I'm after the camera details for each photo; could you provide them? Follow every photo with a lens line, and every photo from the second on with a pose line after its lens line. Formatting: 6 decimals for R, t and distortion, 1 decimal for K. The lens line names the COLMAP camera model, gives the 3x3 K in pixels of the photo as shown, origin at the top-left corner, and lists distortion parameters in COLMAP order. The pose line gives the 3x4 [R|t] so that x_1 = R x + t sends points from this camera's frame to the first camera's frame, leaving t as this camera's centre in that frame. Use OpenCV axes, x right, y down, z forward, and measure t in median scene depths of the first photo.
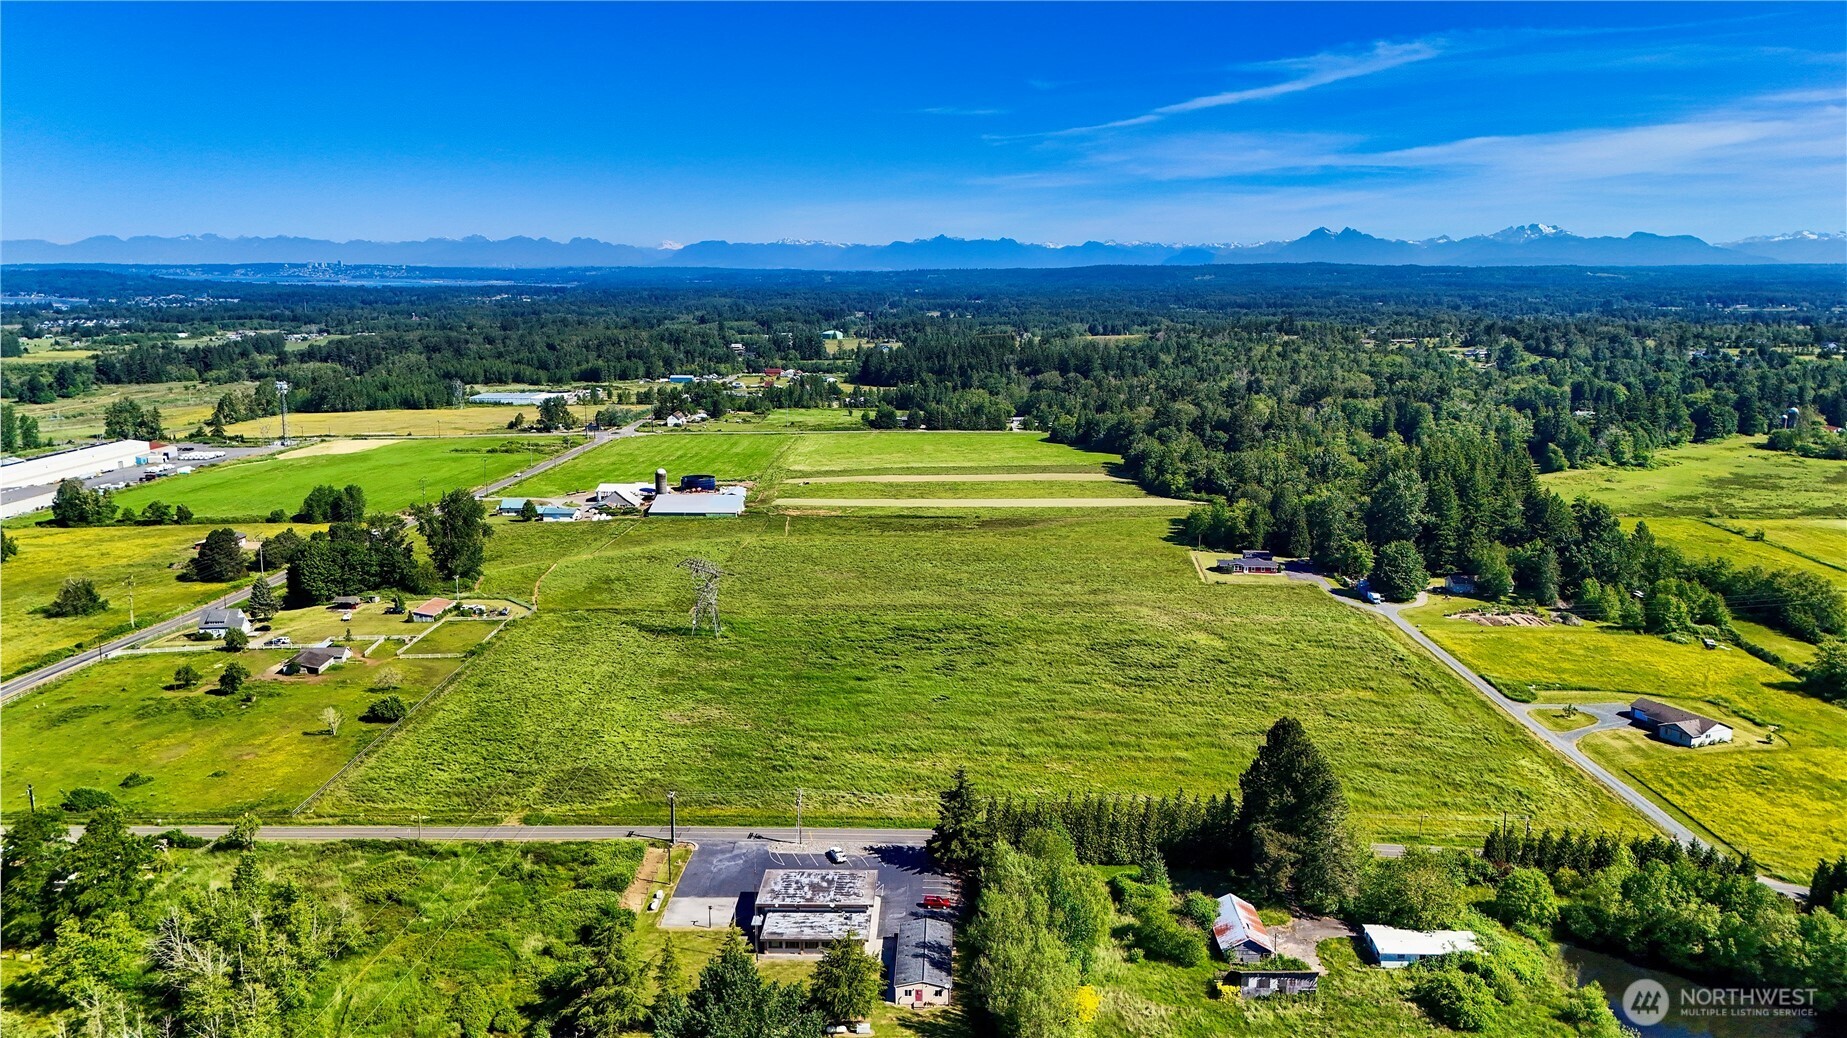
lens RADIAL K [[1368.4, 0, 923.5], [0, 1368.4, 519.0], [0, 0, 1]] dist [0.073555, -0.059947]
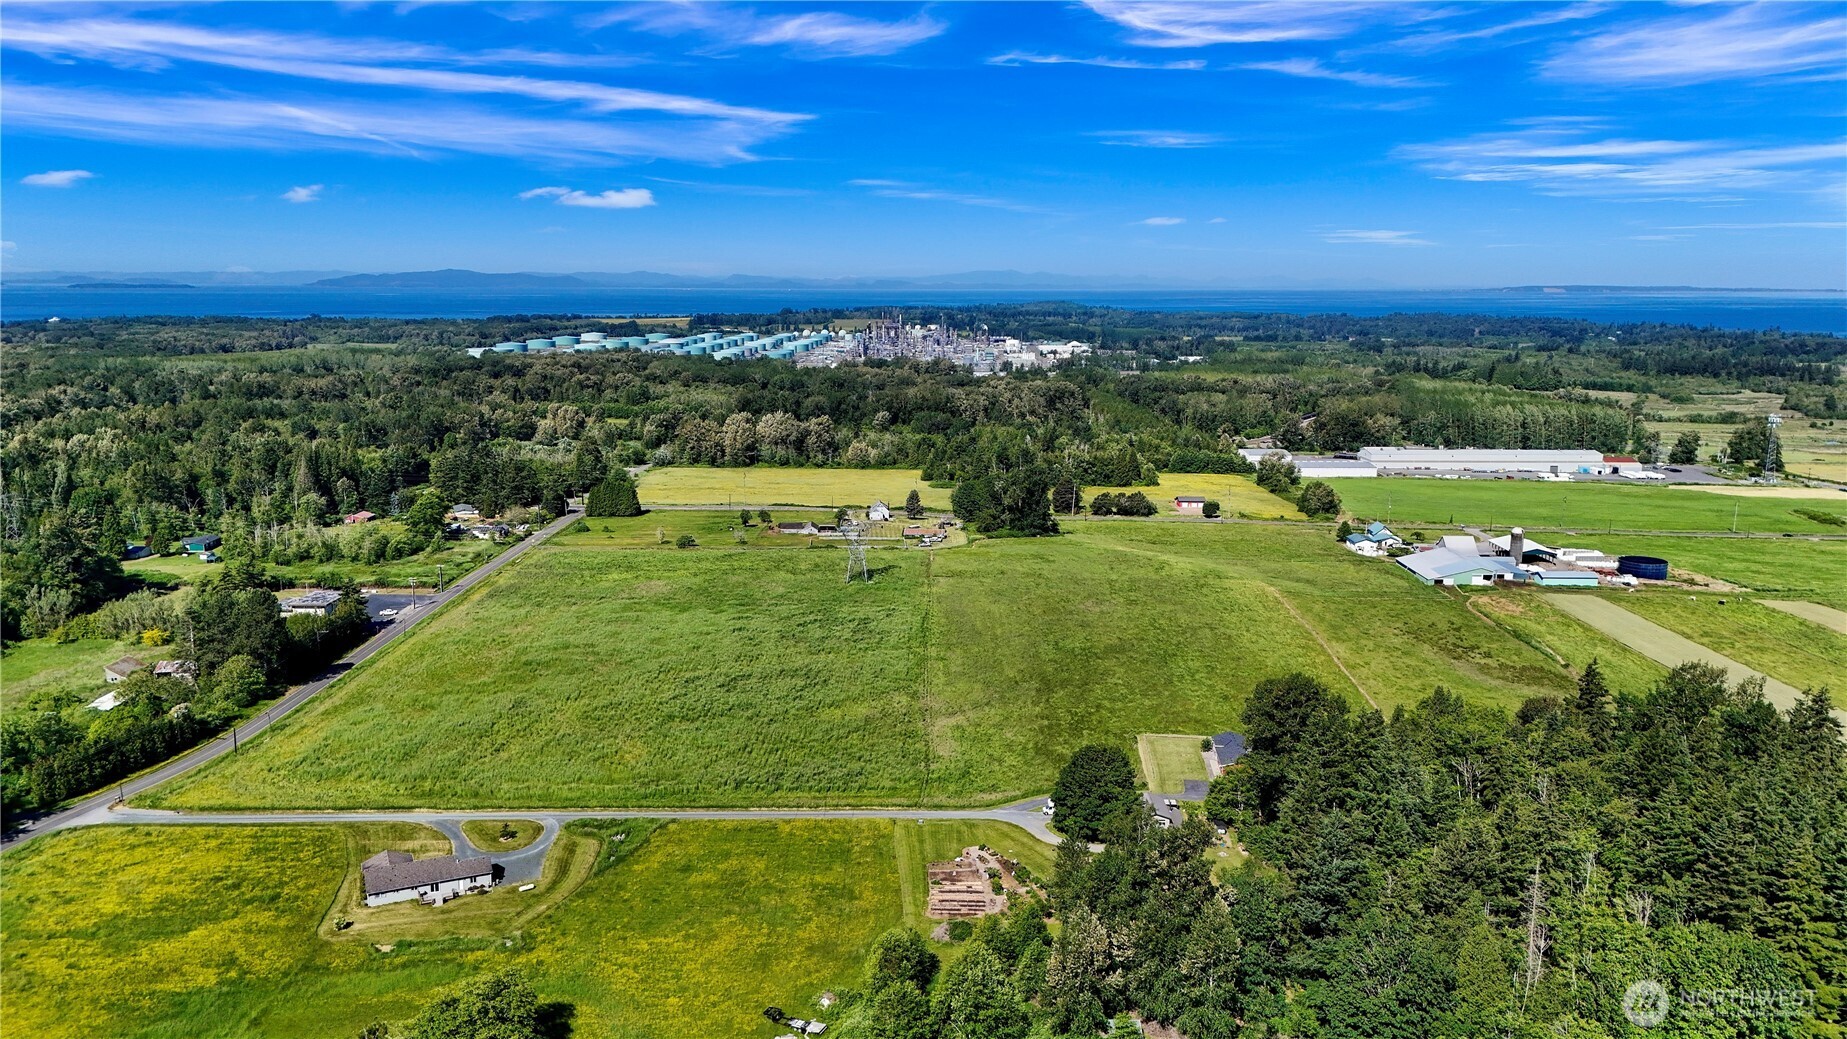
lens RADIAL K [[1368.4, 0, 923.5], [0, 1368.4, 519.5], [0, 0, 1]] dist [0.073555, -0.059947]
pose [[-0.010032, 0.170995, -0.985221, 1.009121], [-0.185847, 0.967785, 0.169861, -0.183295], [0.982528, 0.184804, 0.022070, 0.969994]]
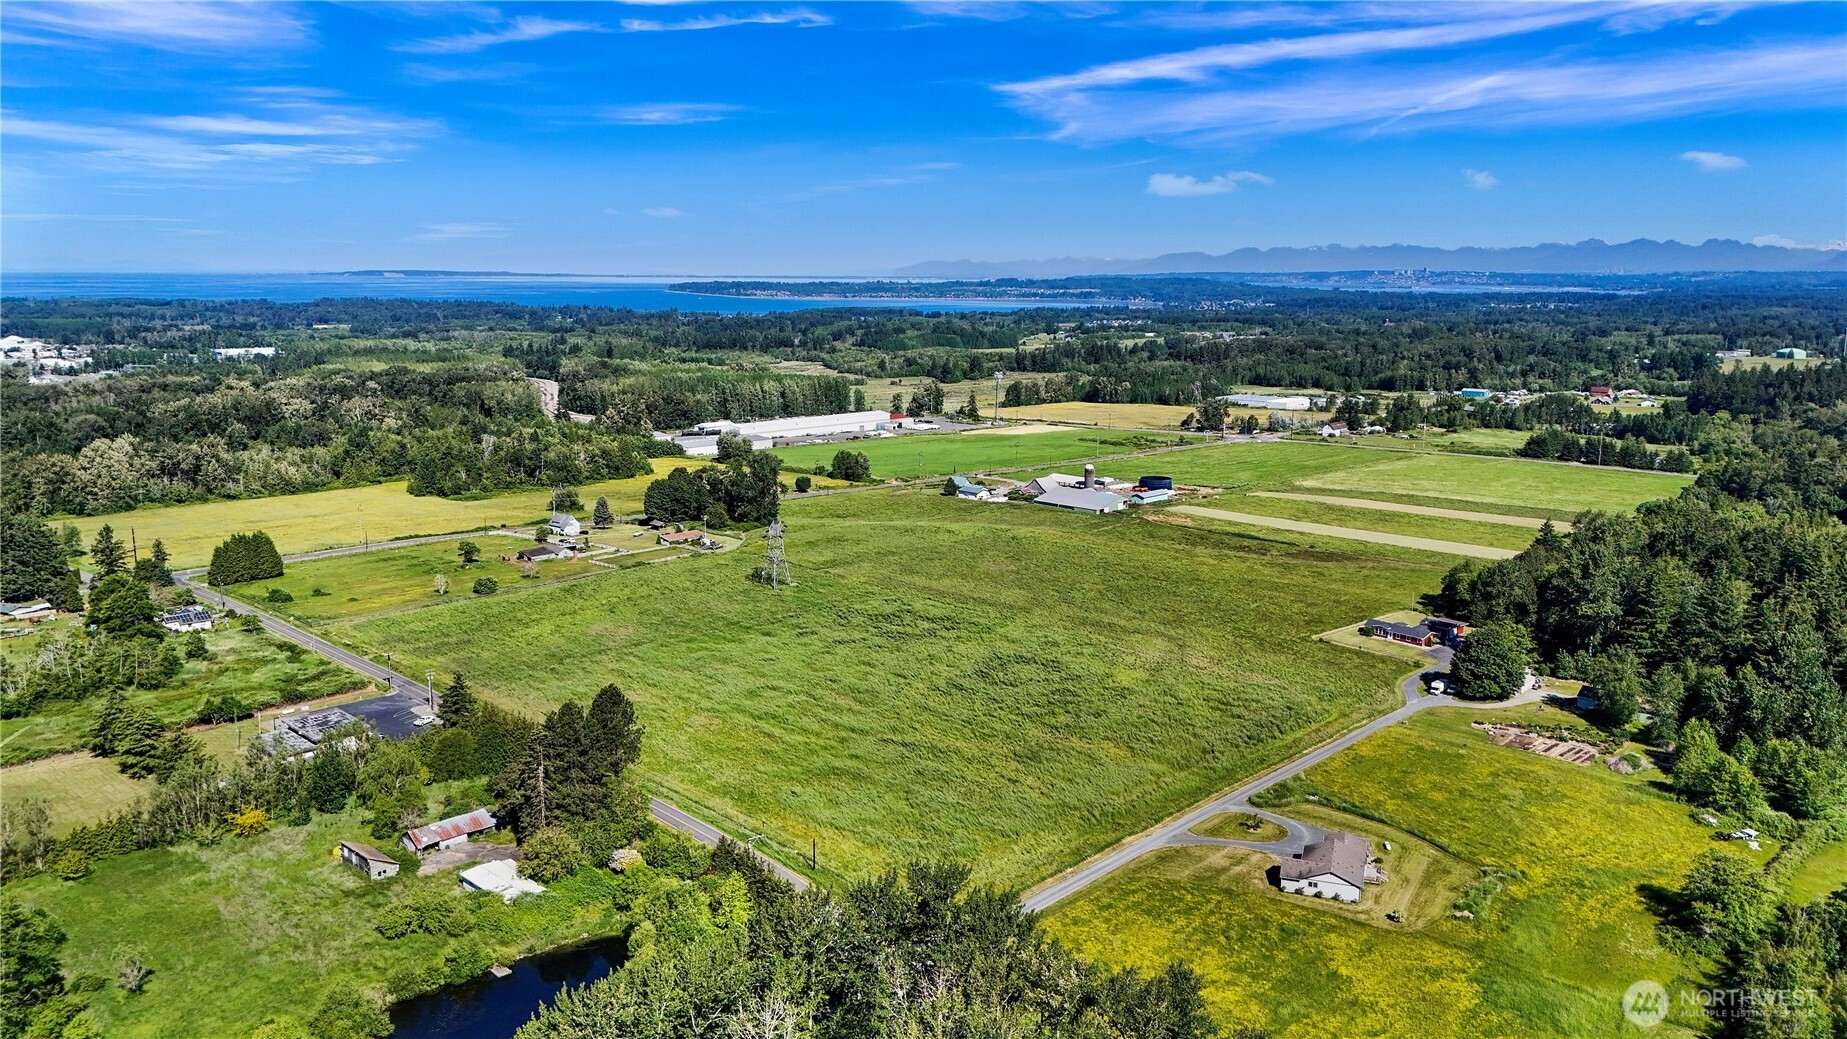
lens RADIAL K [[1368.4, 0, 923.5], [0, 1368.4, 519.5], [0, 0, 1]] dist [0.073555, -0.059947]
pose [[0.719370, 0.126362, -0.683037, 0.703091], [-0.129183, 0.990497, 0.047188, -0.043172], [0.682509, 0.054291, 0.728858, 0.209796]]
